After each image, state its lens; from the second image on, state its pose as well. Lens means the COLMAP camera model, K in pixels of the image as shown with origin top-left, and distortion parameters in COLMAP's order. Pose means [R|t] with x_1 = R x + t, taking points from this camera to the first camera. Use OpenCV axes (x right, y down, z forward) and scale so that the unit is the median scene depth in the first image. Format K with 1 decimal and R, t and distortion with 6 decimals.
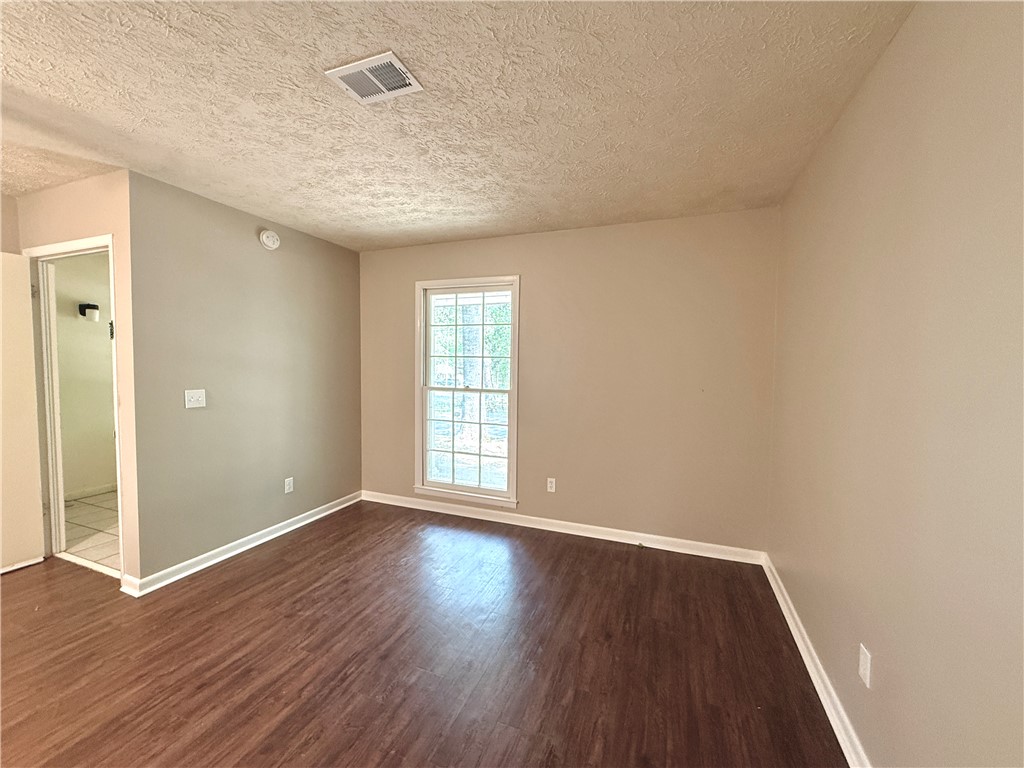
lens RADIAL K [[409.5, 0, 512.0], [0, 409.5, 384.0], [0, 0, 1]] dist [0.000477, 0.000162]
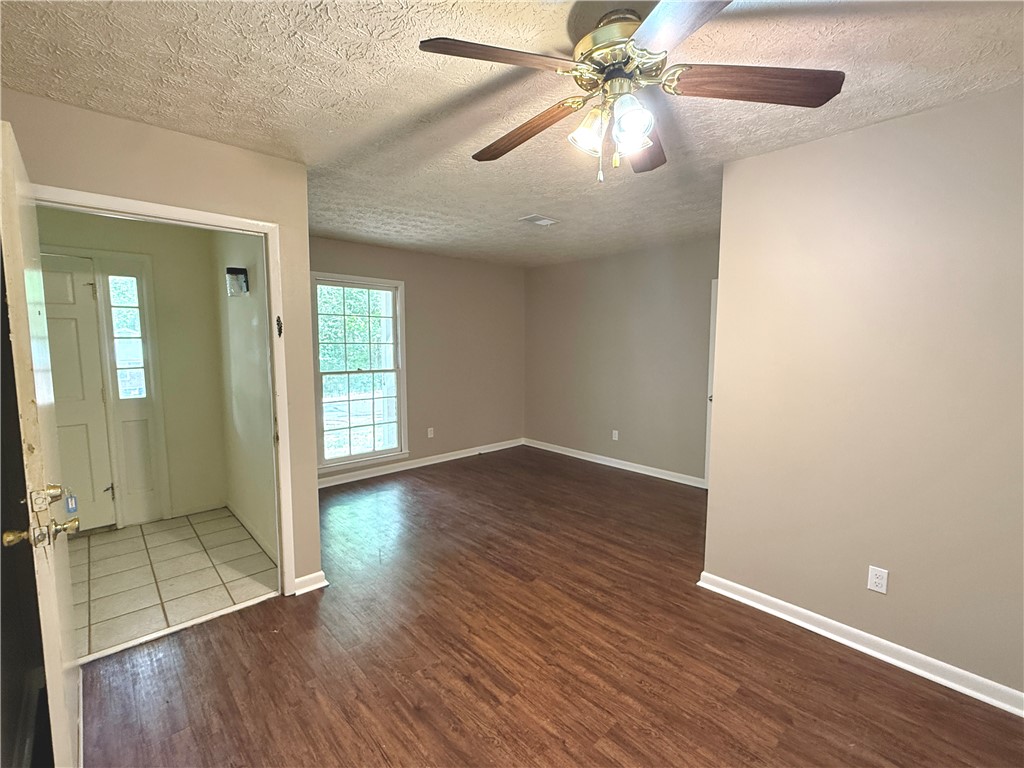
lens RADIAL K [[459.8, 0, 512.0], [0, 459.8, 384.0], [0, 0, 1]] dist [-0.000291, -0.000313]
pose [[0.430836, -0.097481, 0.897150, -1.322837], [0.045701, 0.995230, 0.086191, -0.052844], [-0.901272, 0.003867, 0.433236, 0.049337]]
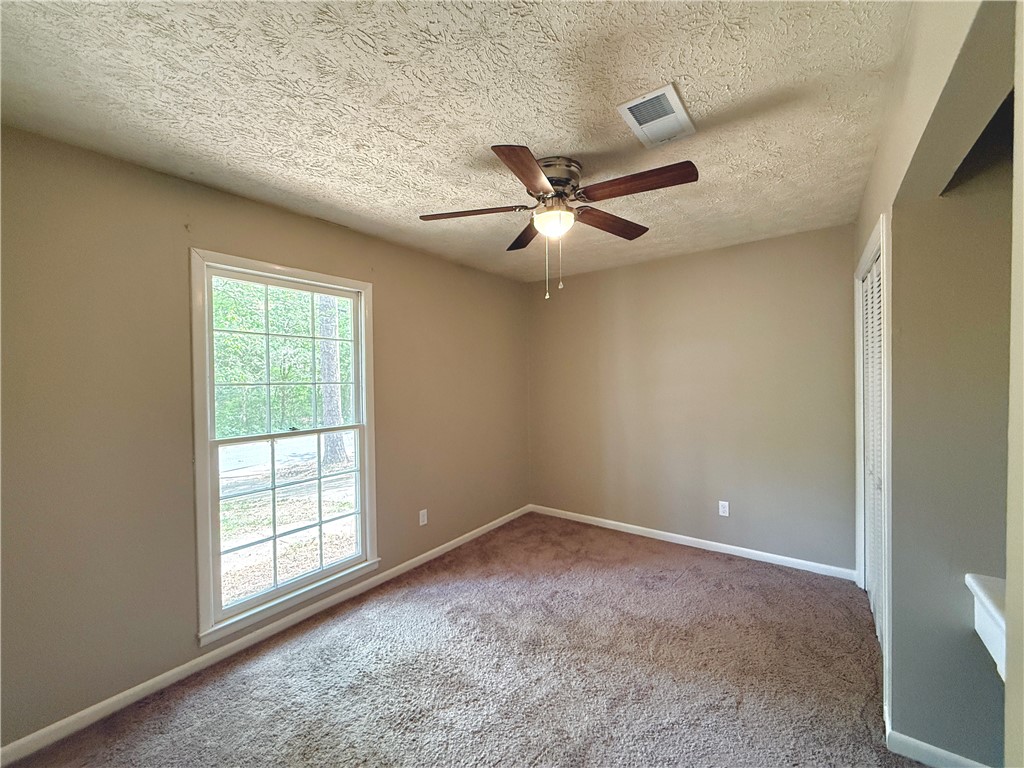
lens RADIAL K [[409.5, 0, 512.0], [0, 409.5, 384.0], [0, 0, 1]] dist [0.000477, 0.000162]
pose [[0.249107, -0.031955, 0.967949, -0.794442], [0.062889, 0.997880, 0.016758, -0.065702], [-0.966432, 0.056699, 0.250588, 0.586172]]
